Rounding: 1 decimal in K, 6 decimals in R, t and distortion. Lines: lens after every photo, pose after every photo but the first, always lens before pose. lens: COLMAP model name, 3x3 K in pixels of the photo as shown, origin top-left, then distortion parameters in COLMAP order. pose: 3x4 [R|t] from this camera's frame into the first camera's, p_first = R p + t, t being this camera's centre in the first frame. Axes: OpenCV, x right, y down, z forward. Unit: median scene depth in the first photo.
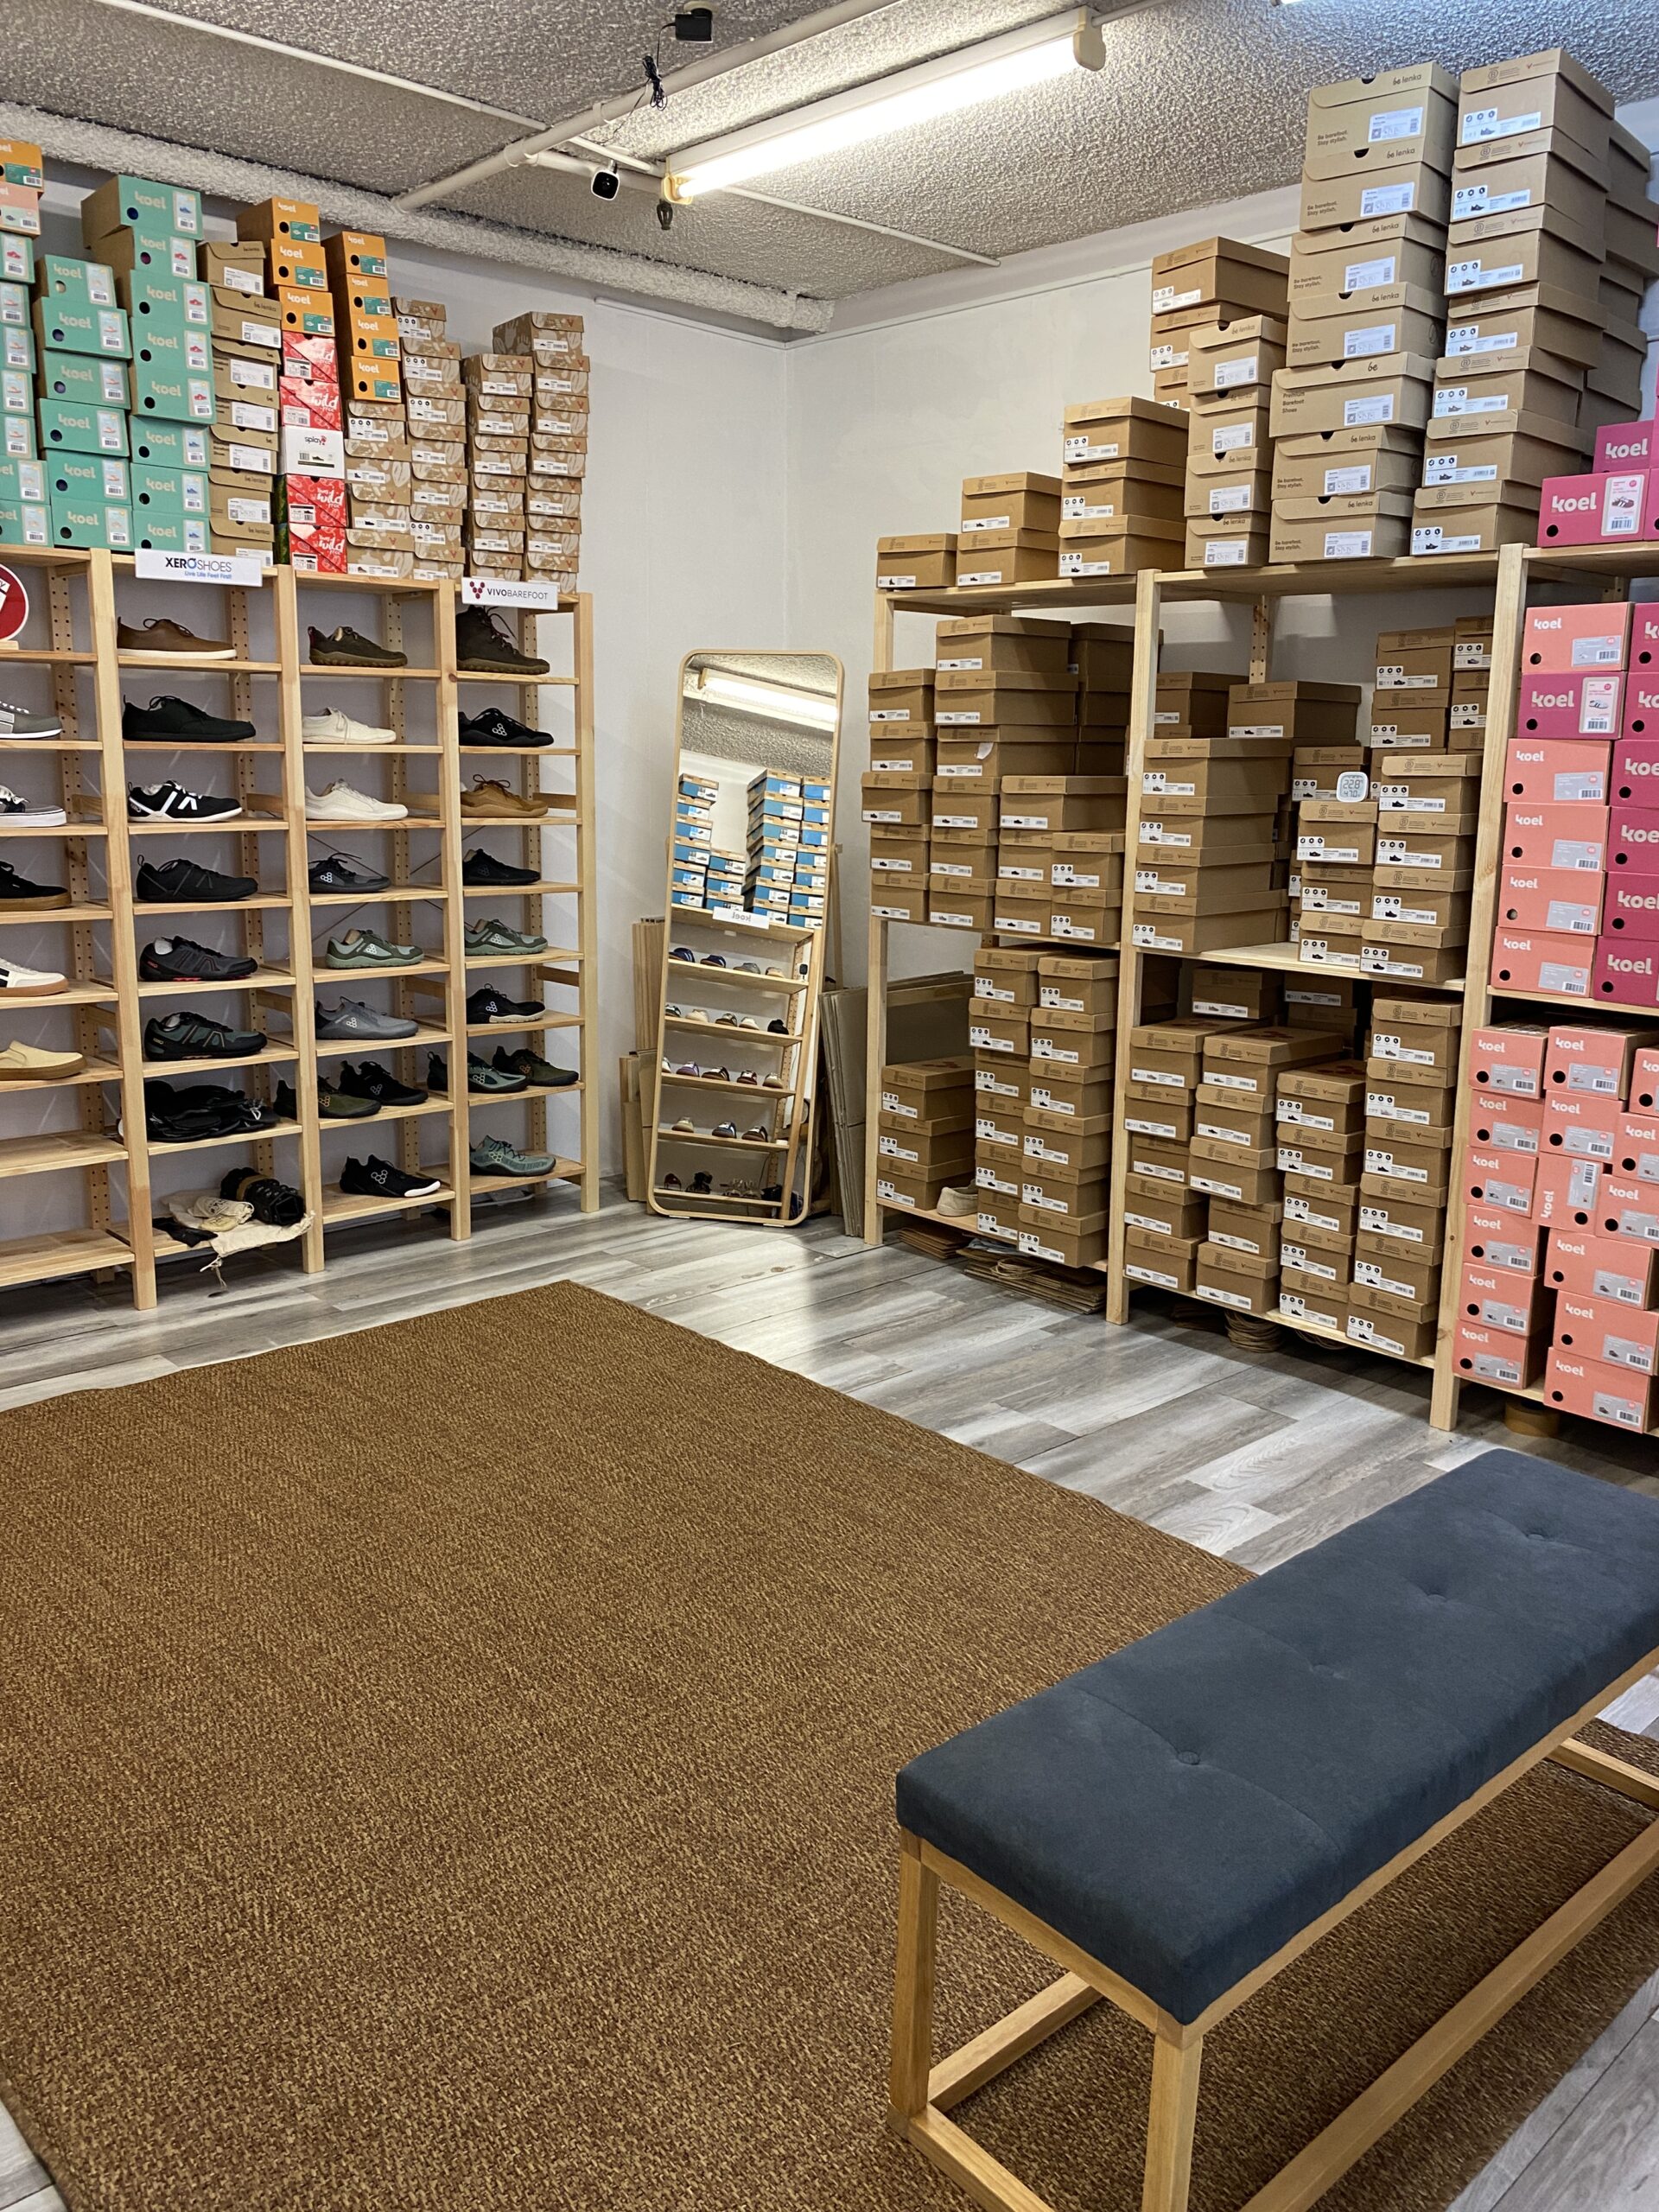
lens RADIAL K [[1702.9, 0, 777.8], [0, 1702.9, 1101.1], [0, 0, 1]] dist [0.039094, -0.095801]
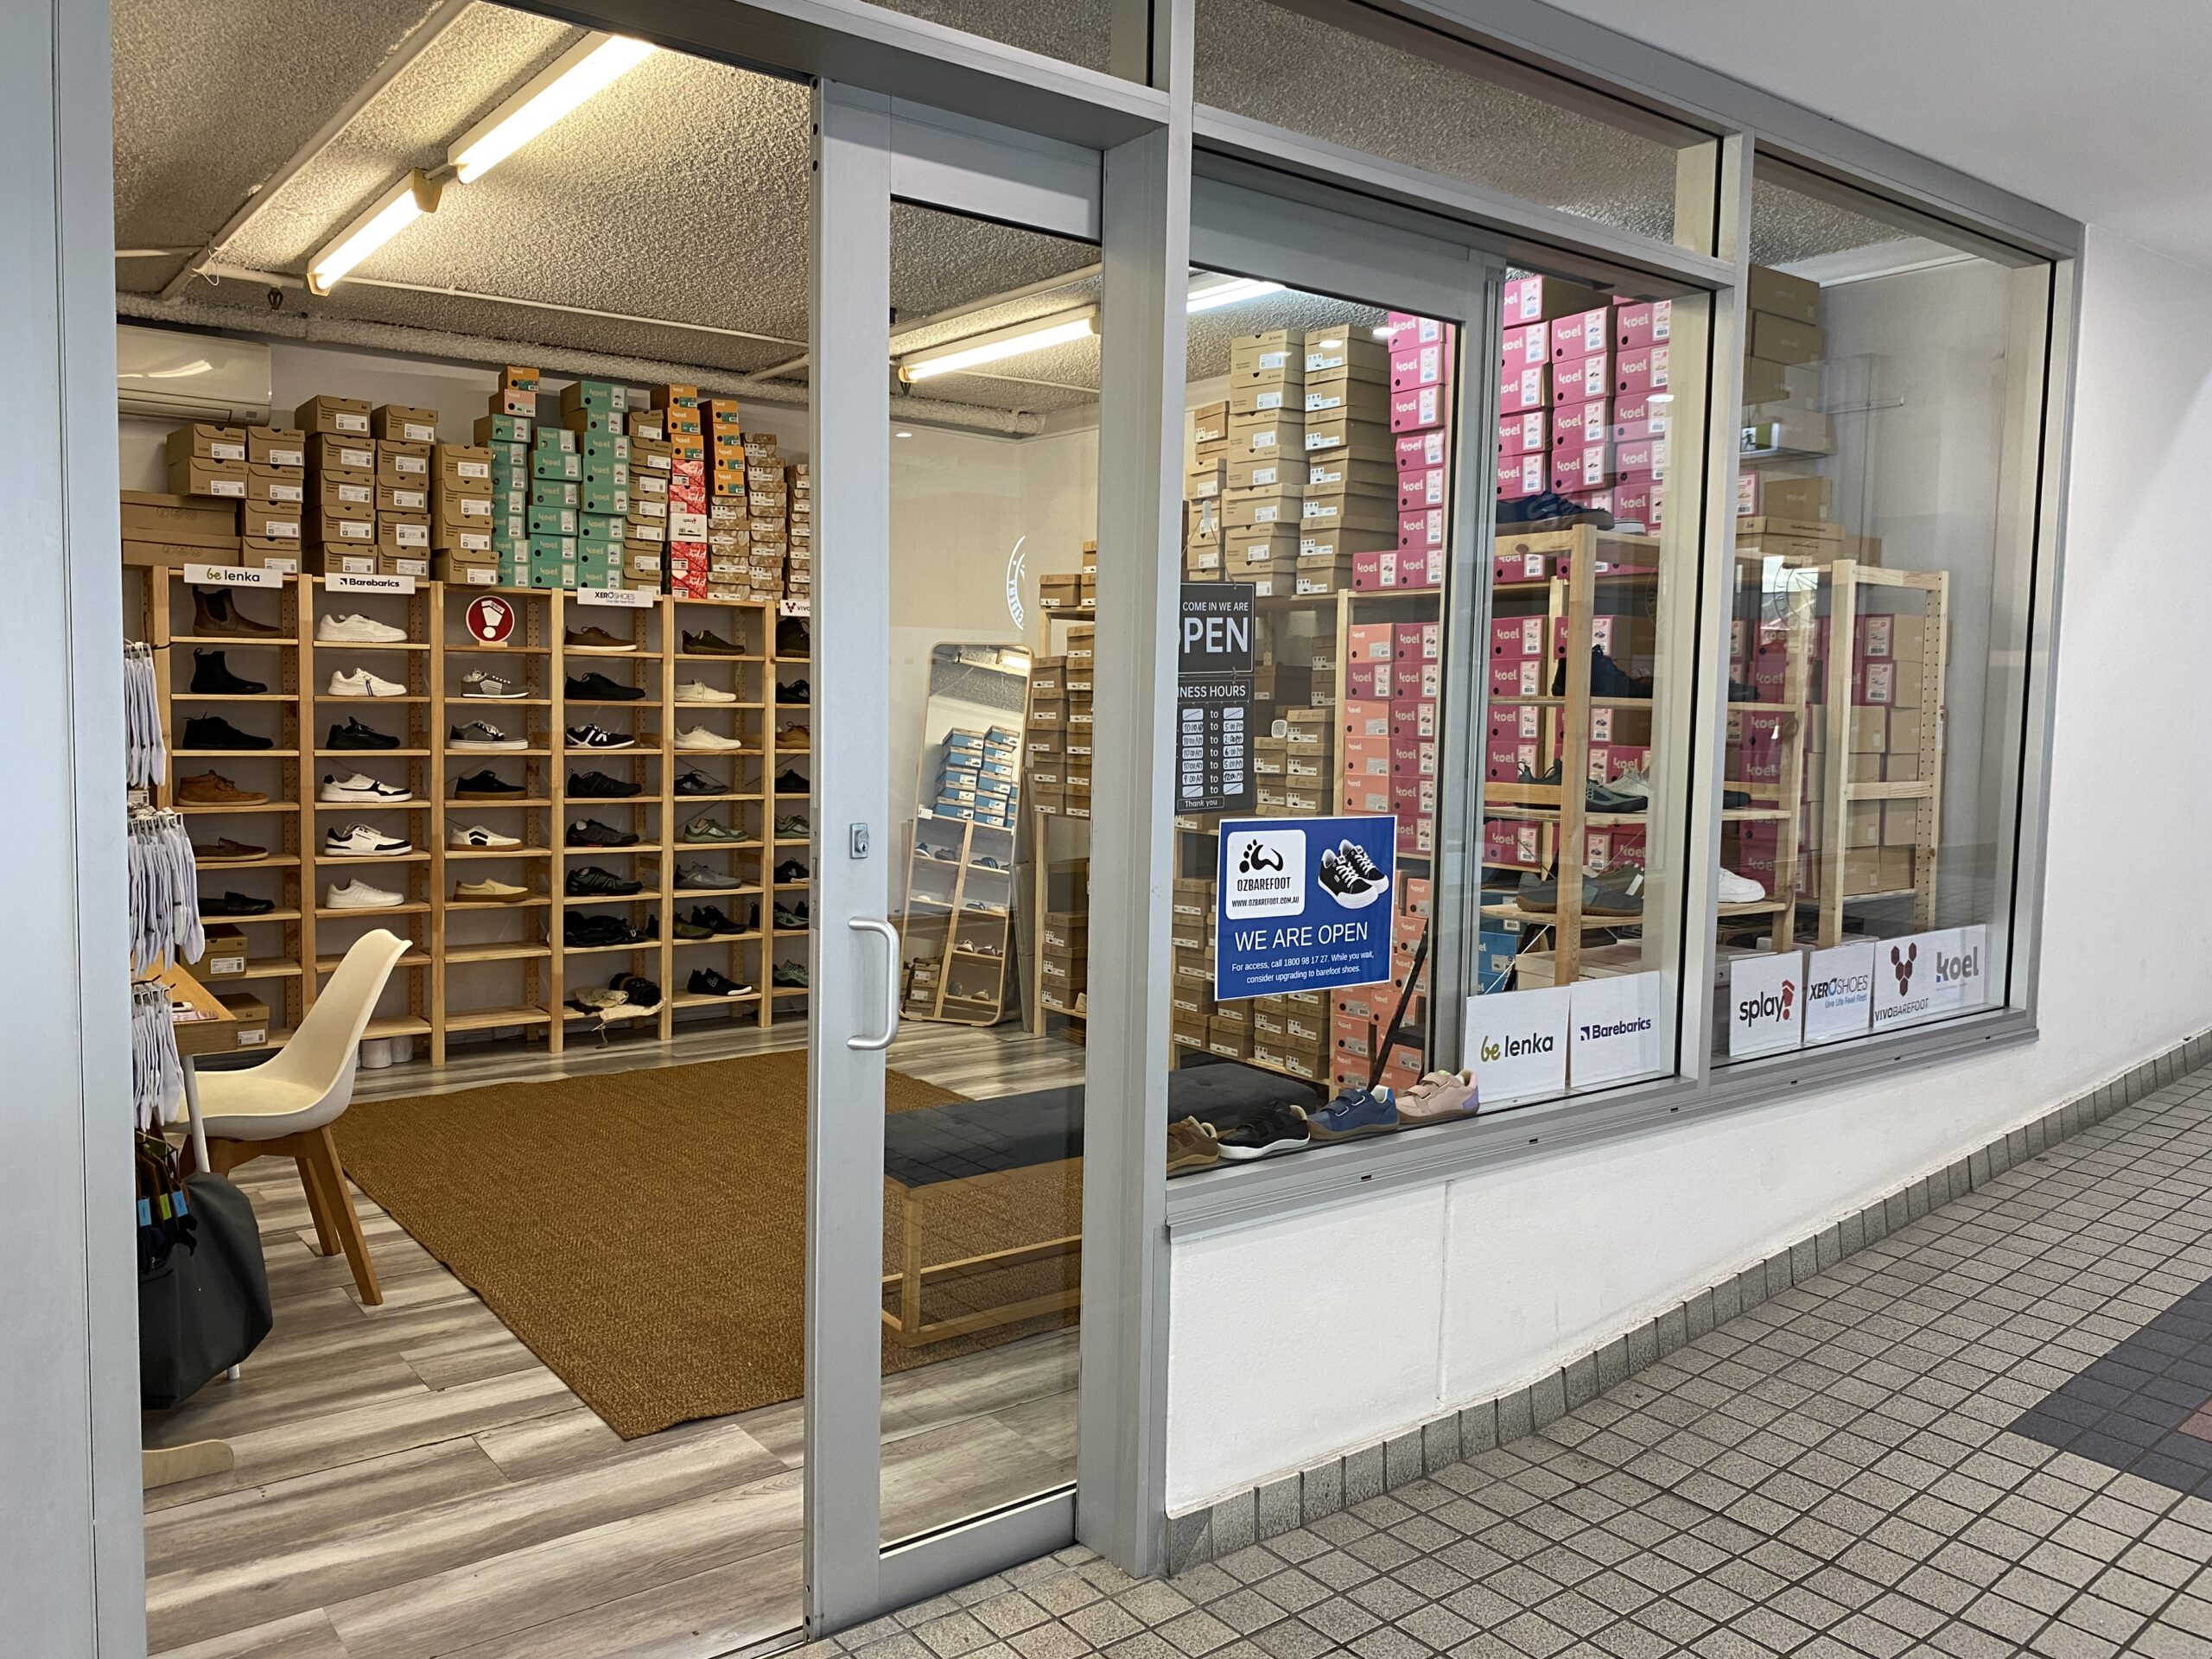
lens RADIAL K [[1727.2, 0, 1059.0], [0, 1727.2, 805.4], [0, 0, 1]] dist [0.041241, 0.005675]
pose [[0.995109, 0.007602, -0.098488, 0.249855], [-0.022028, 0.989006, -0.146229, 0.120822], [0.096293, 0.147683, 0.984336, -0.568392]]
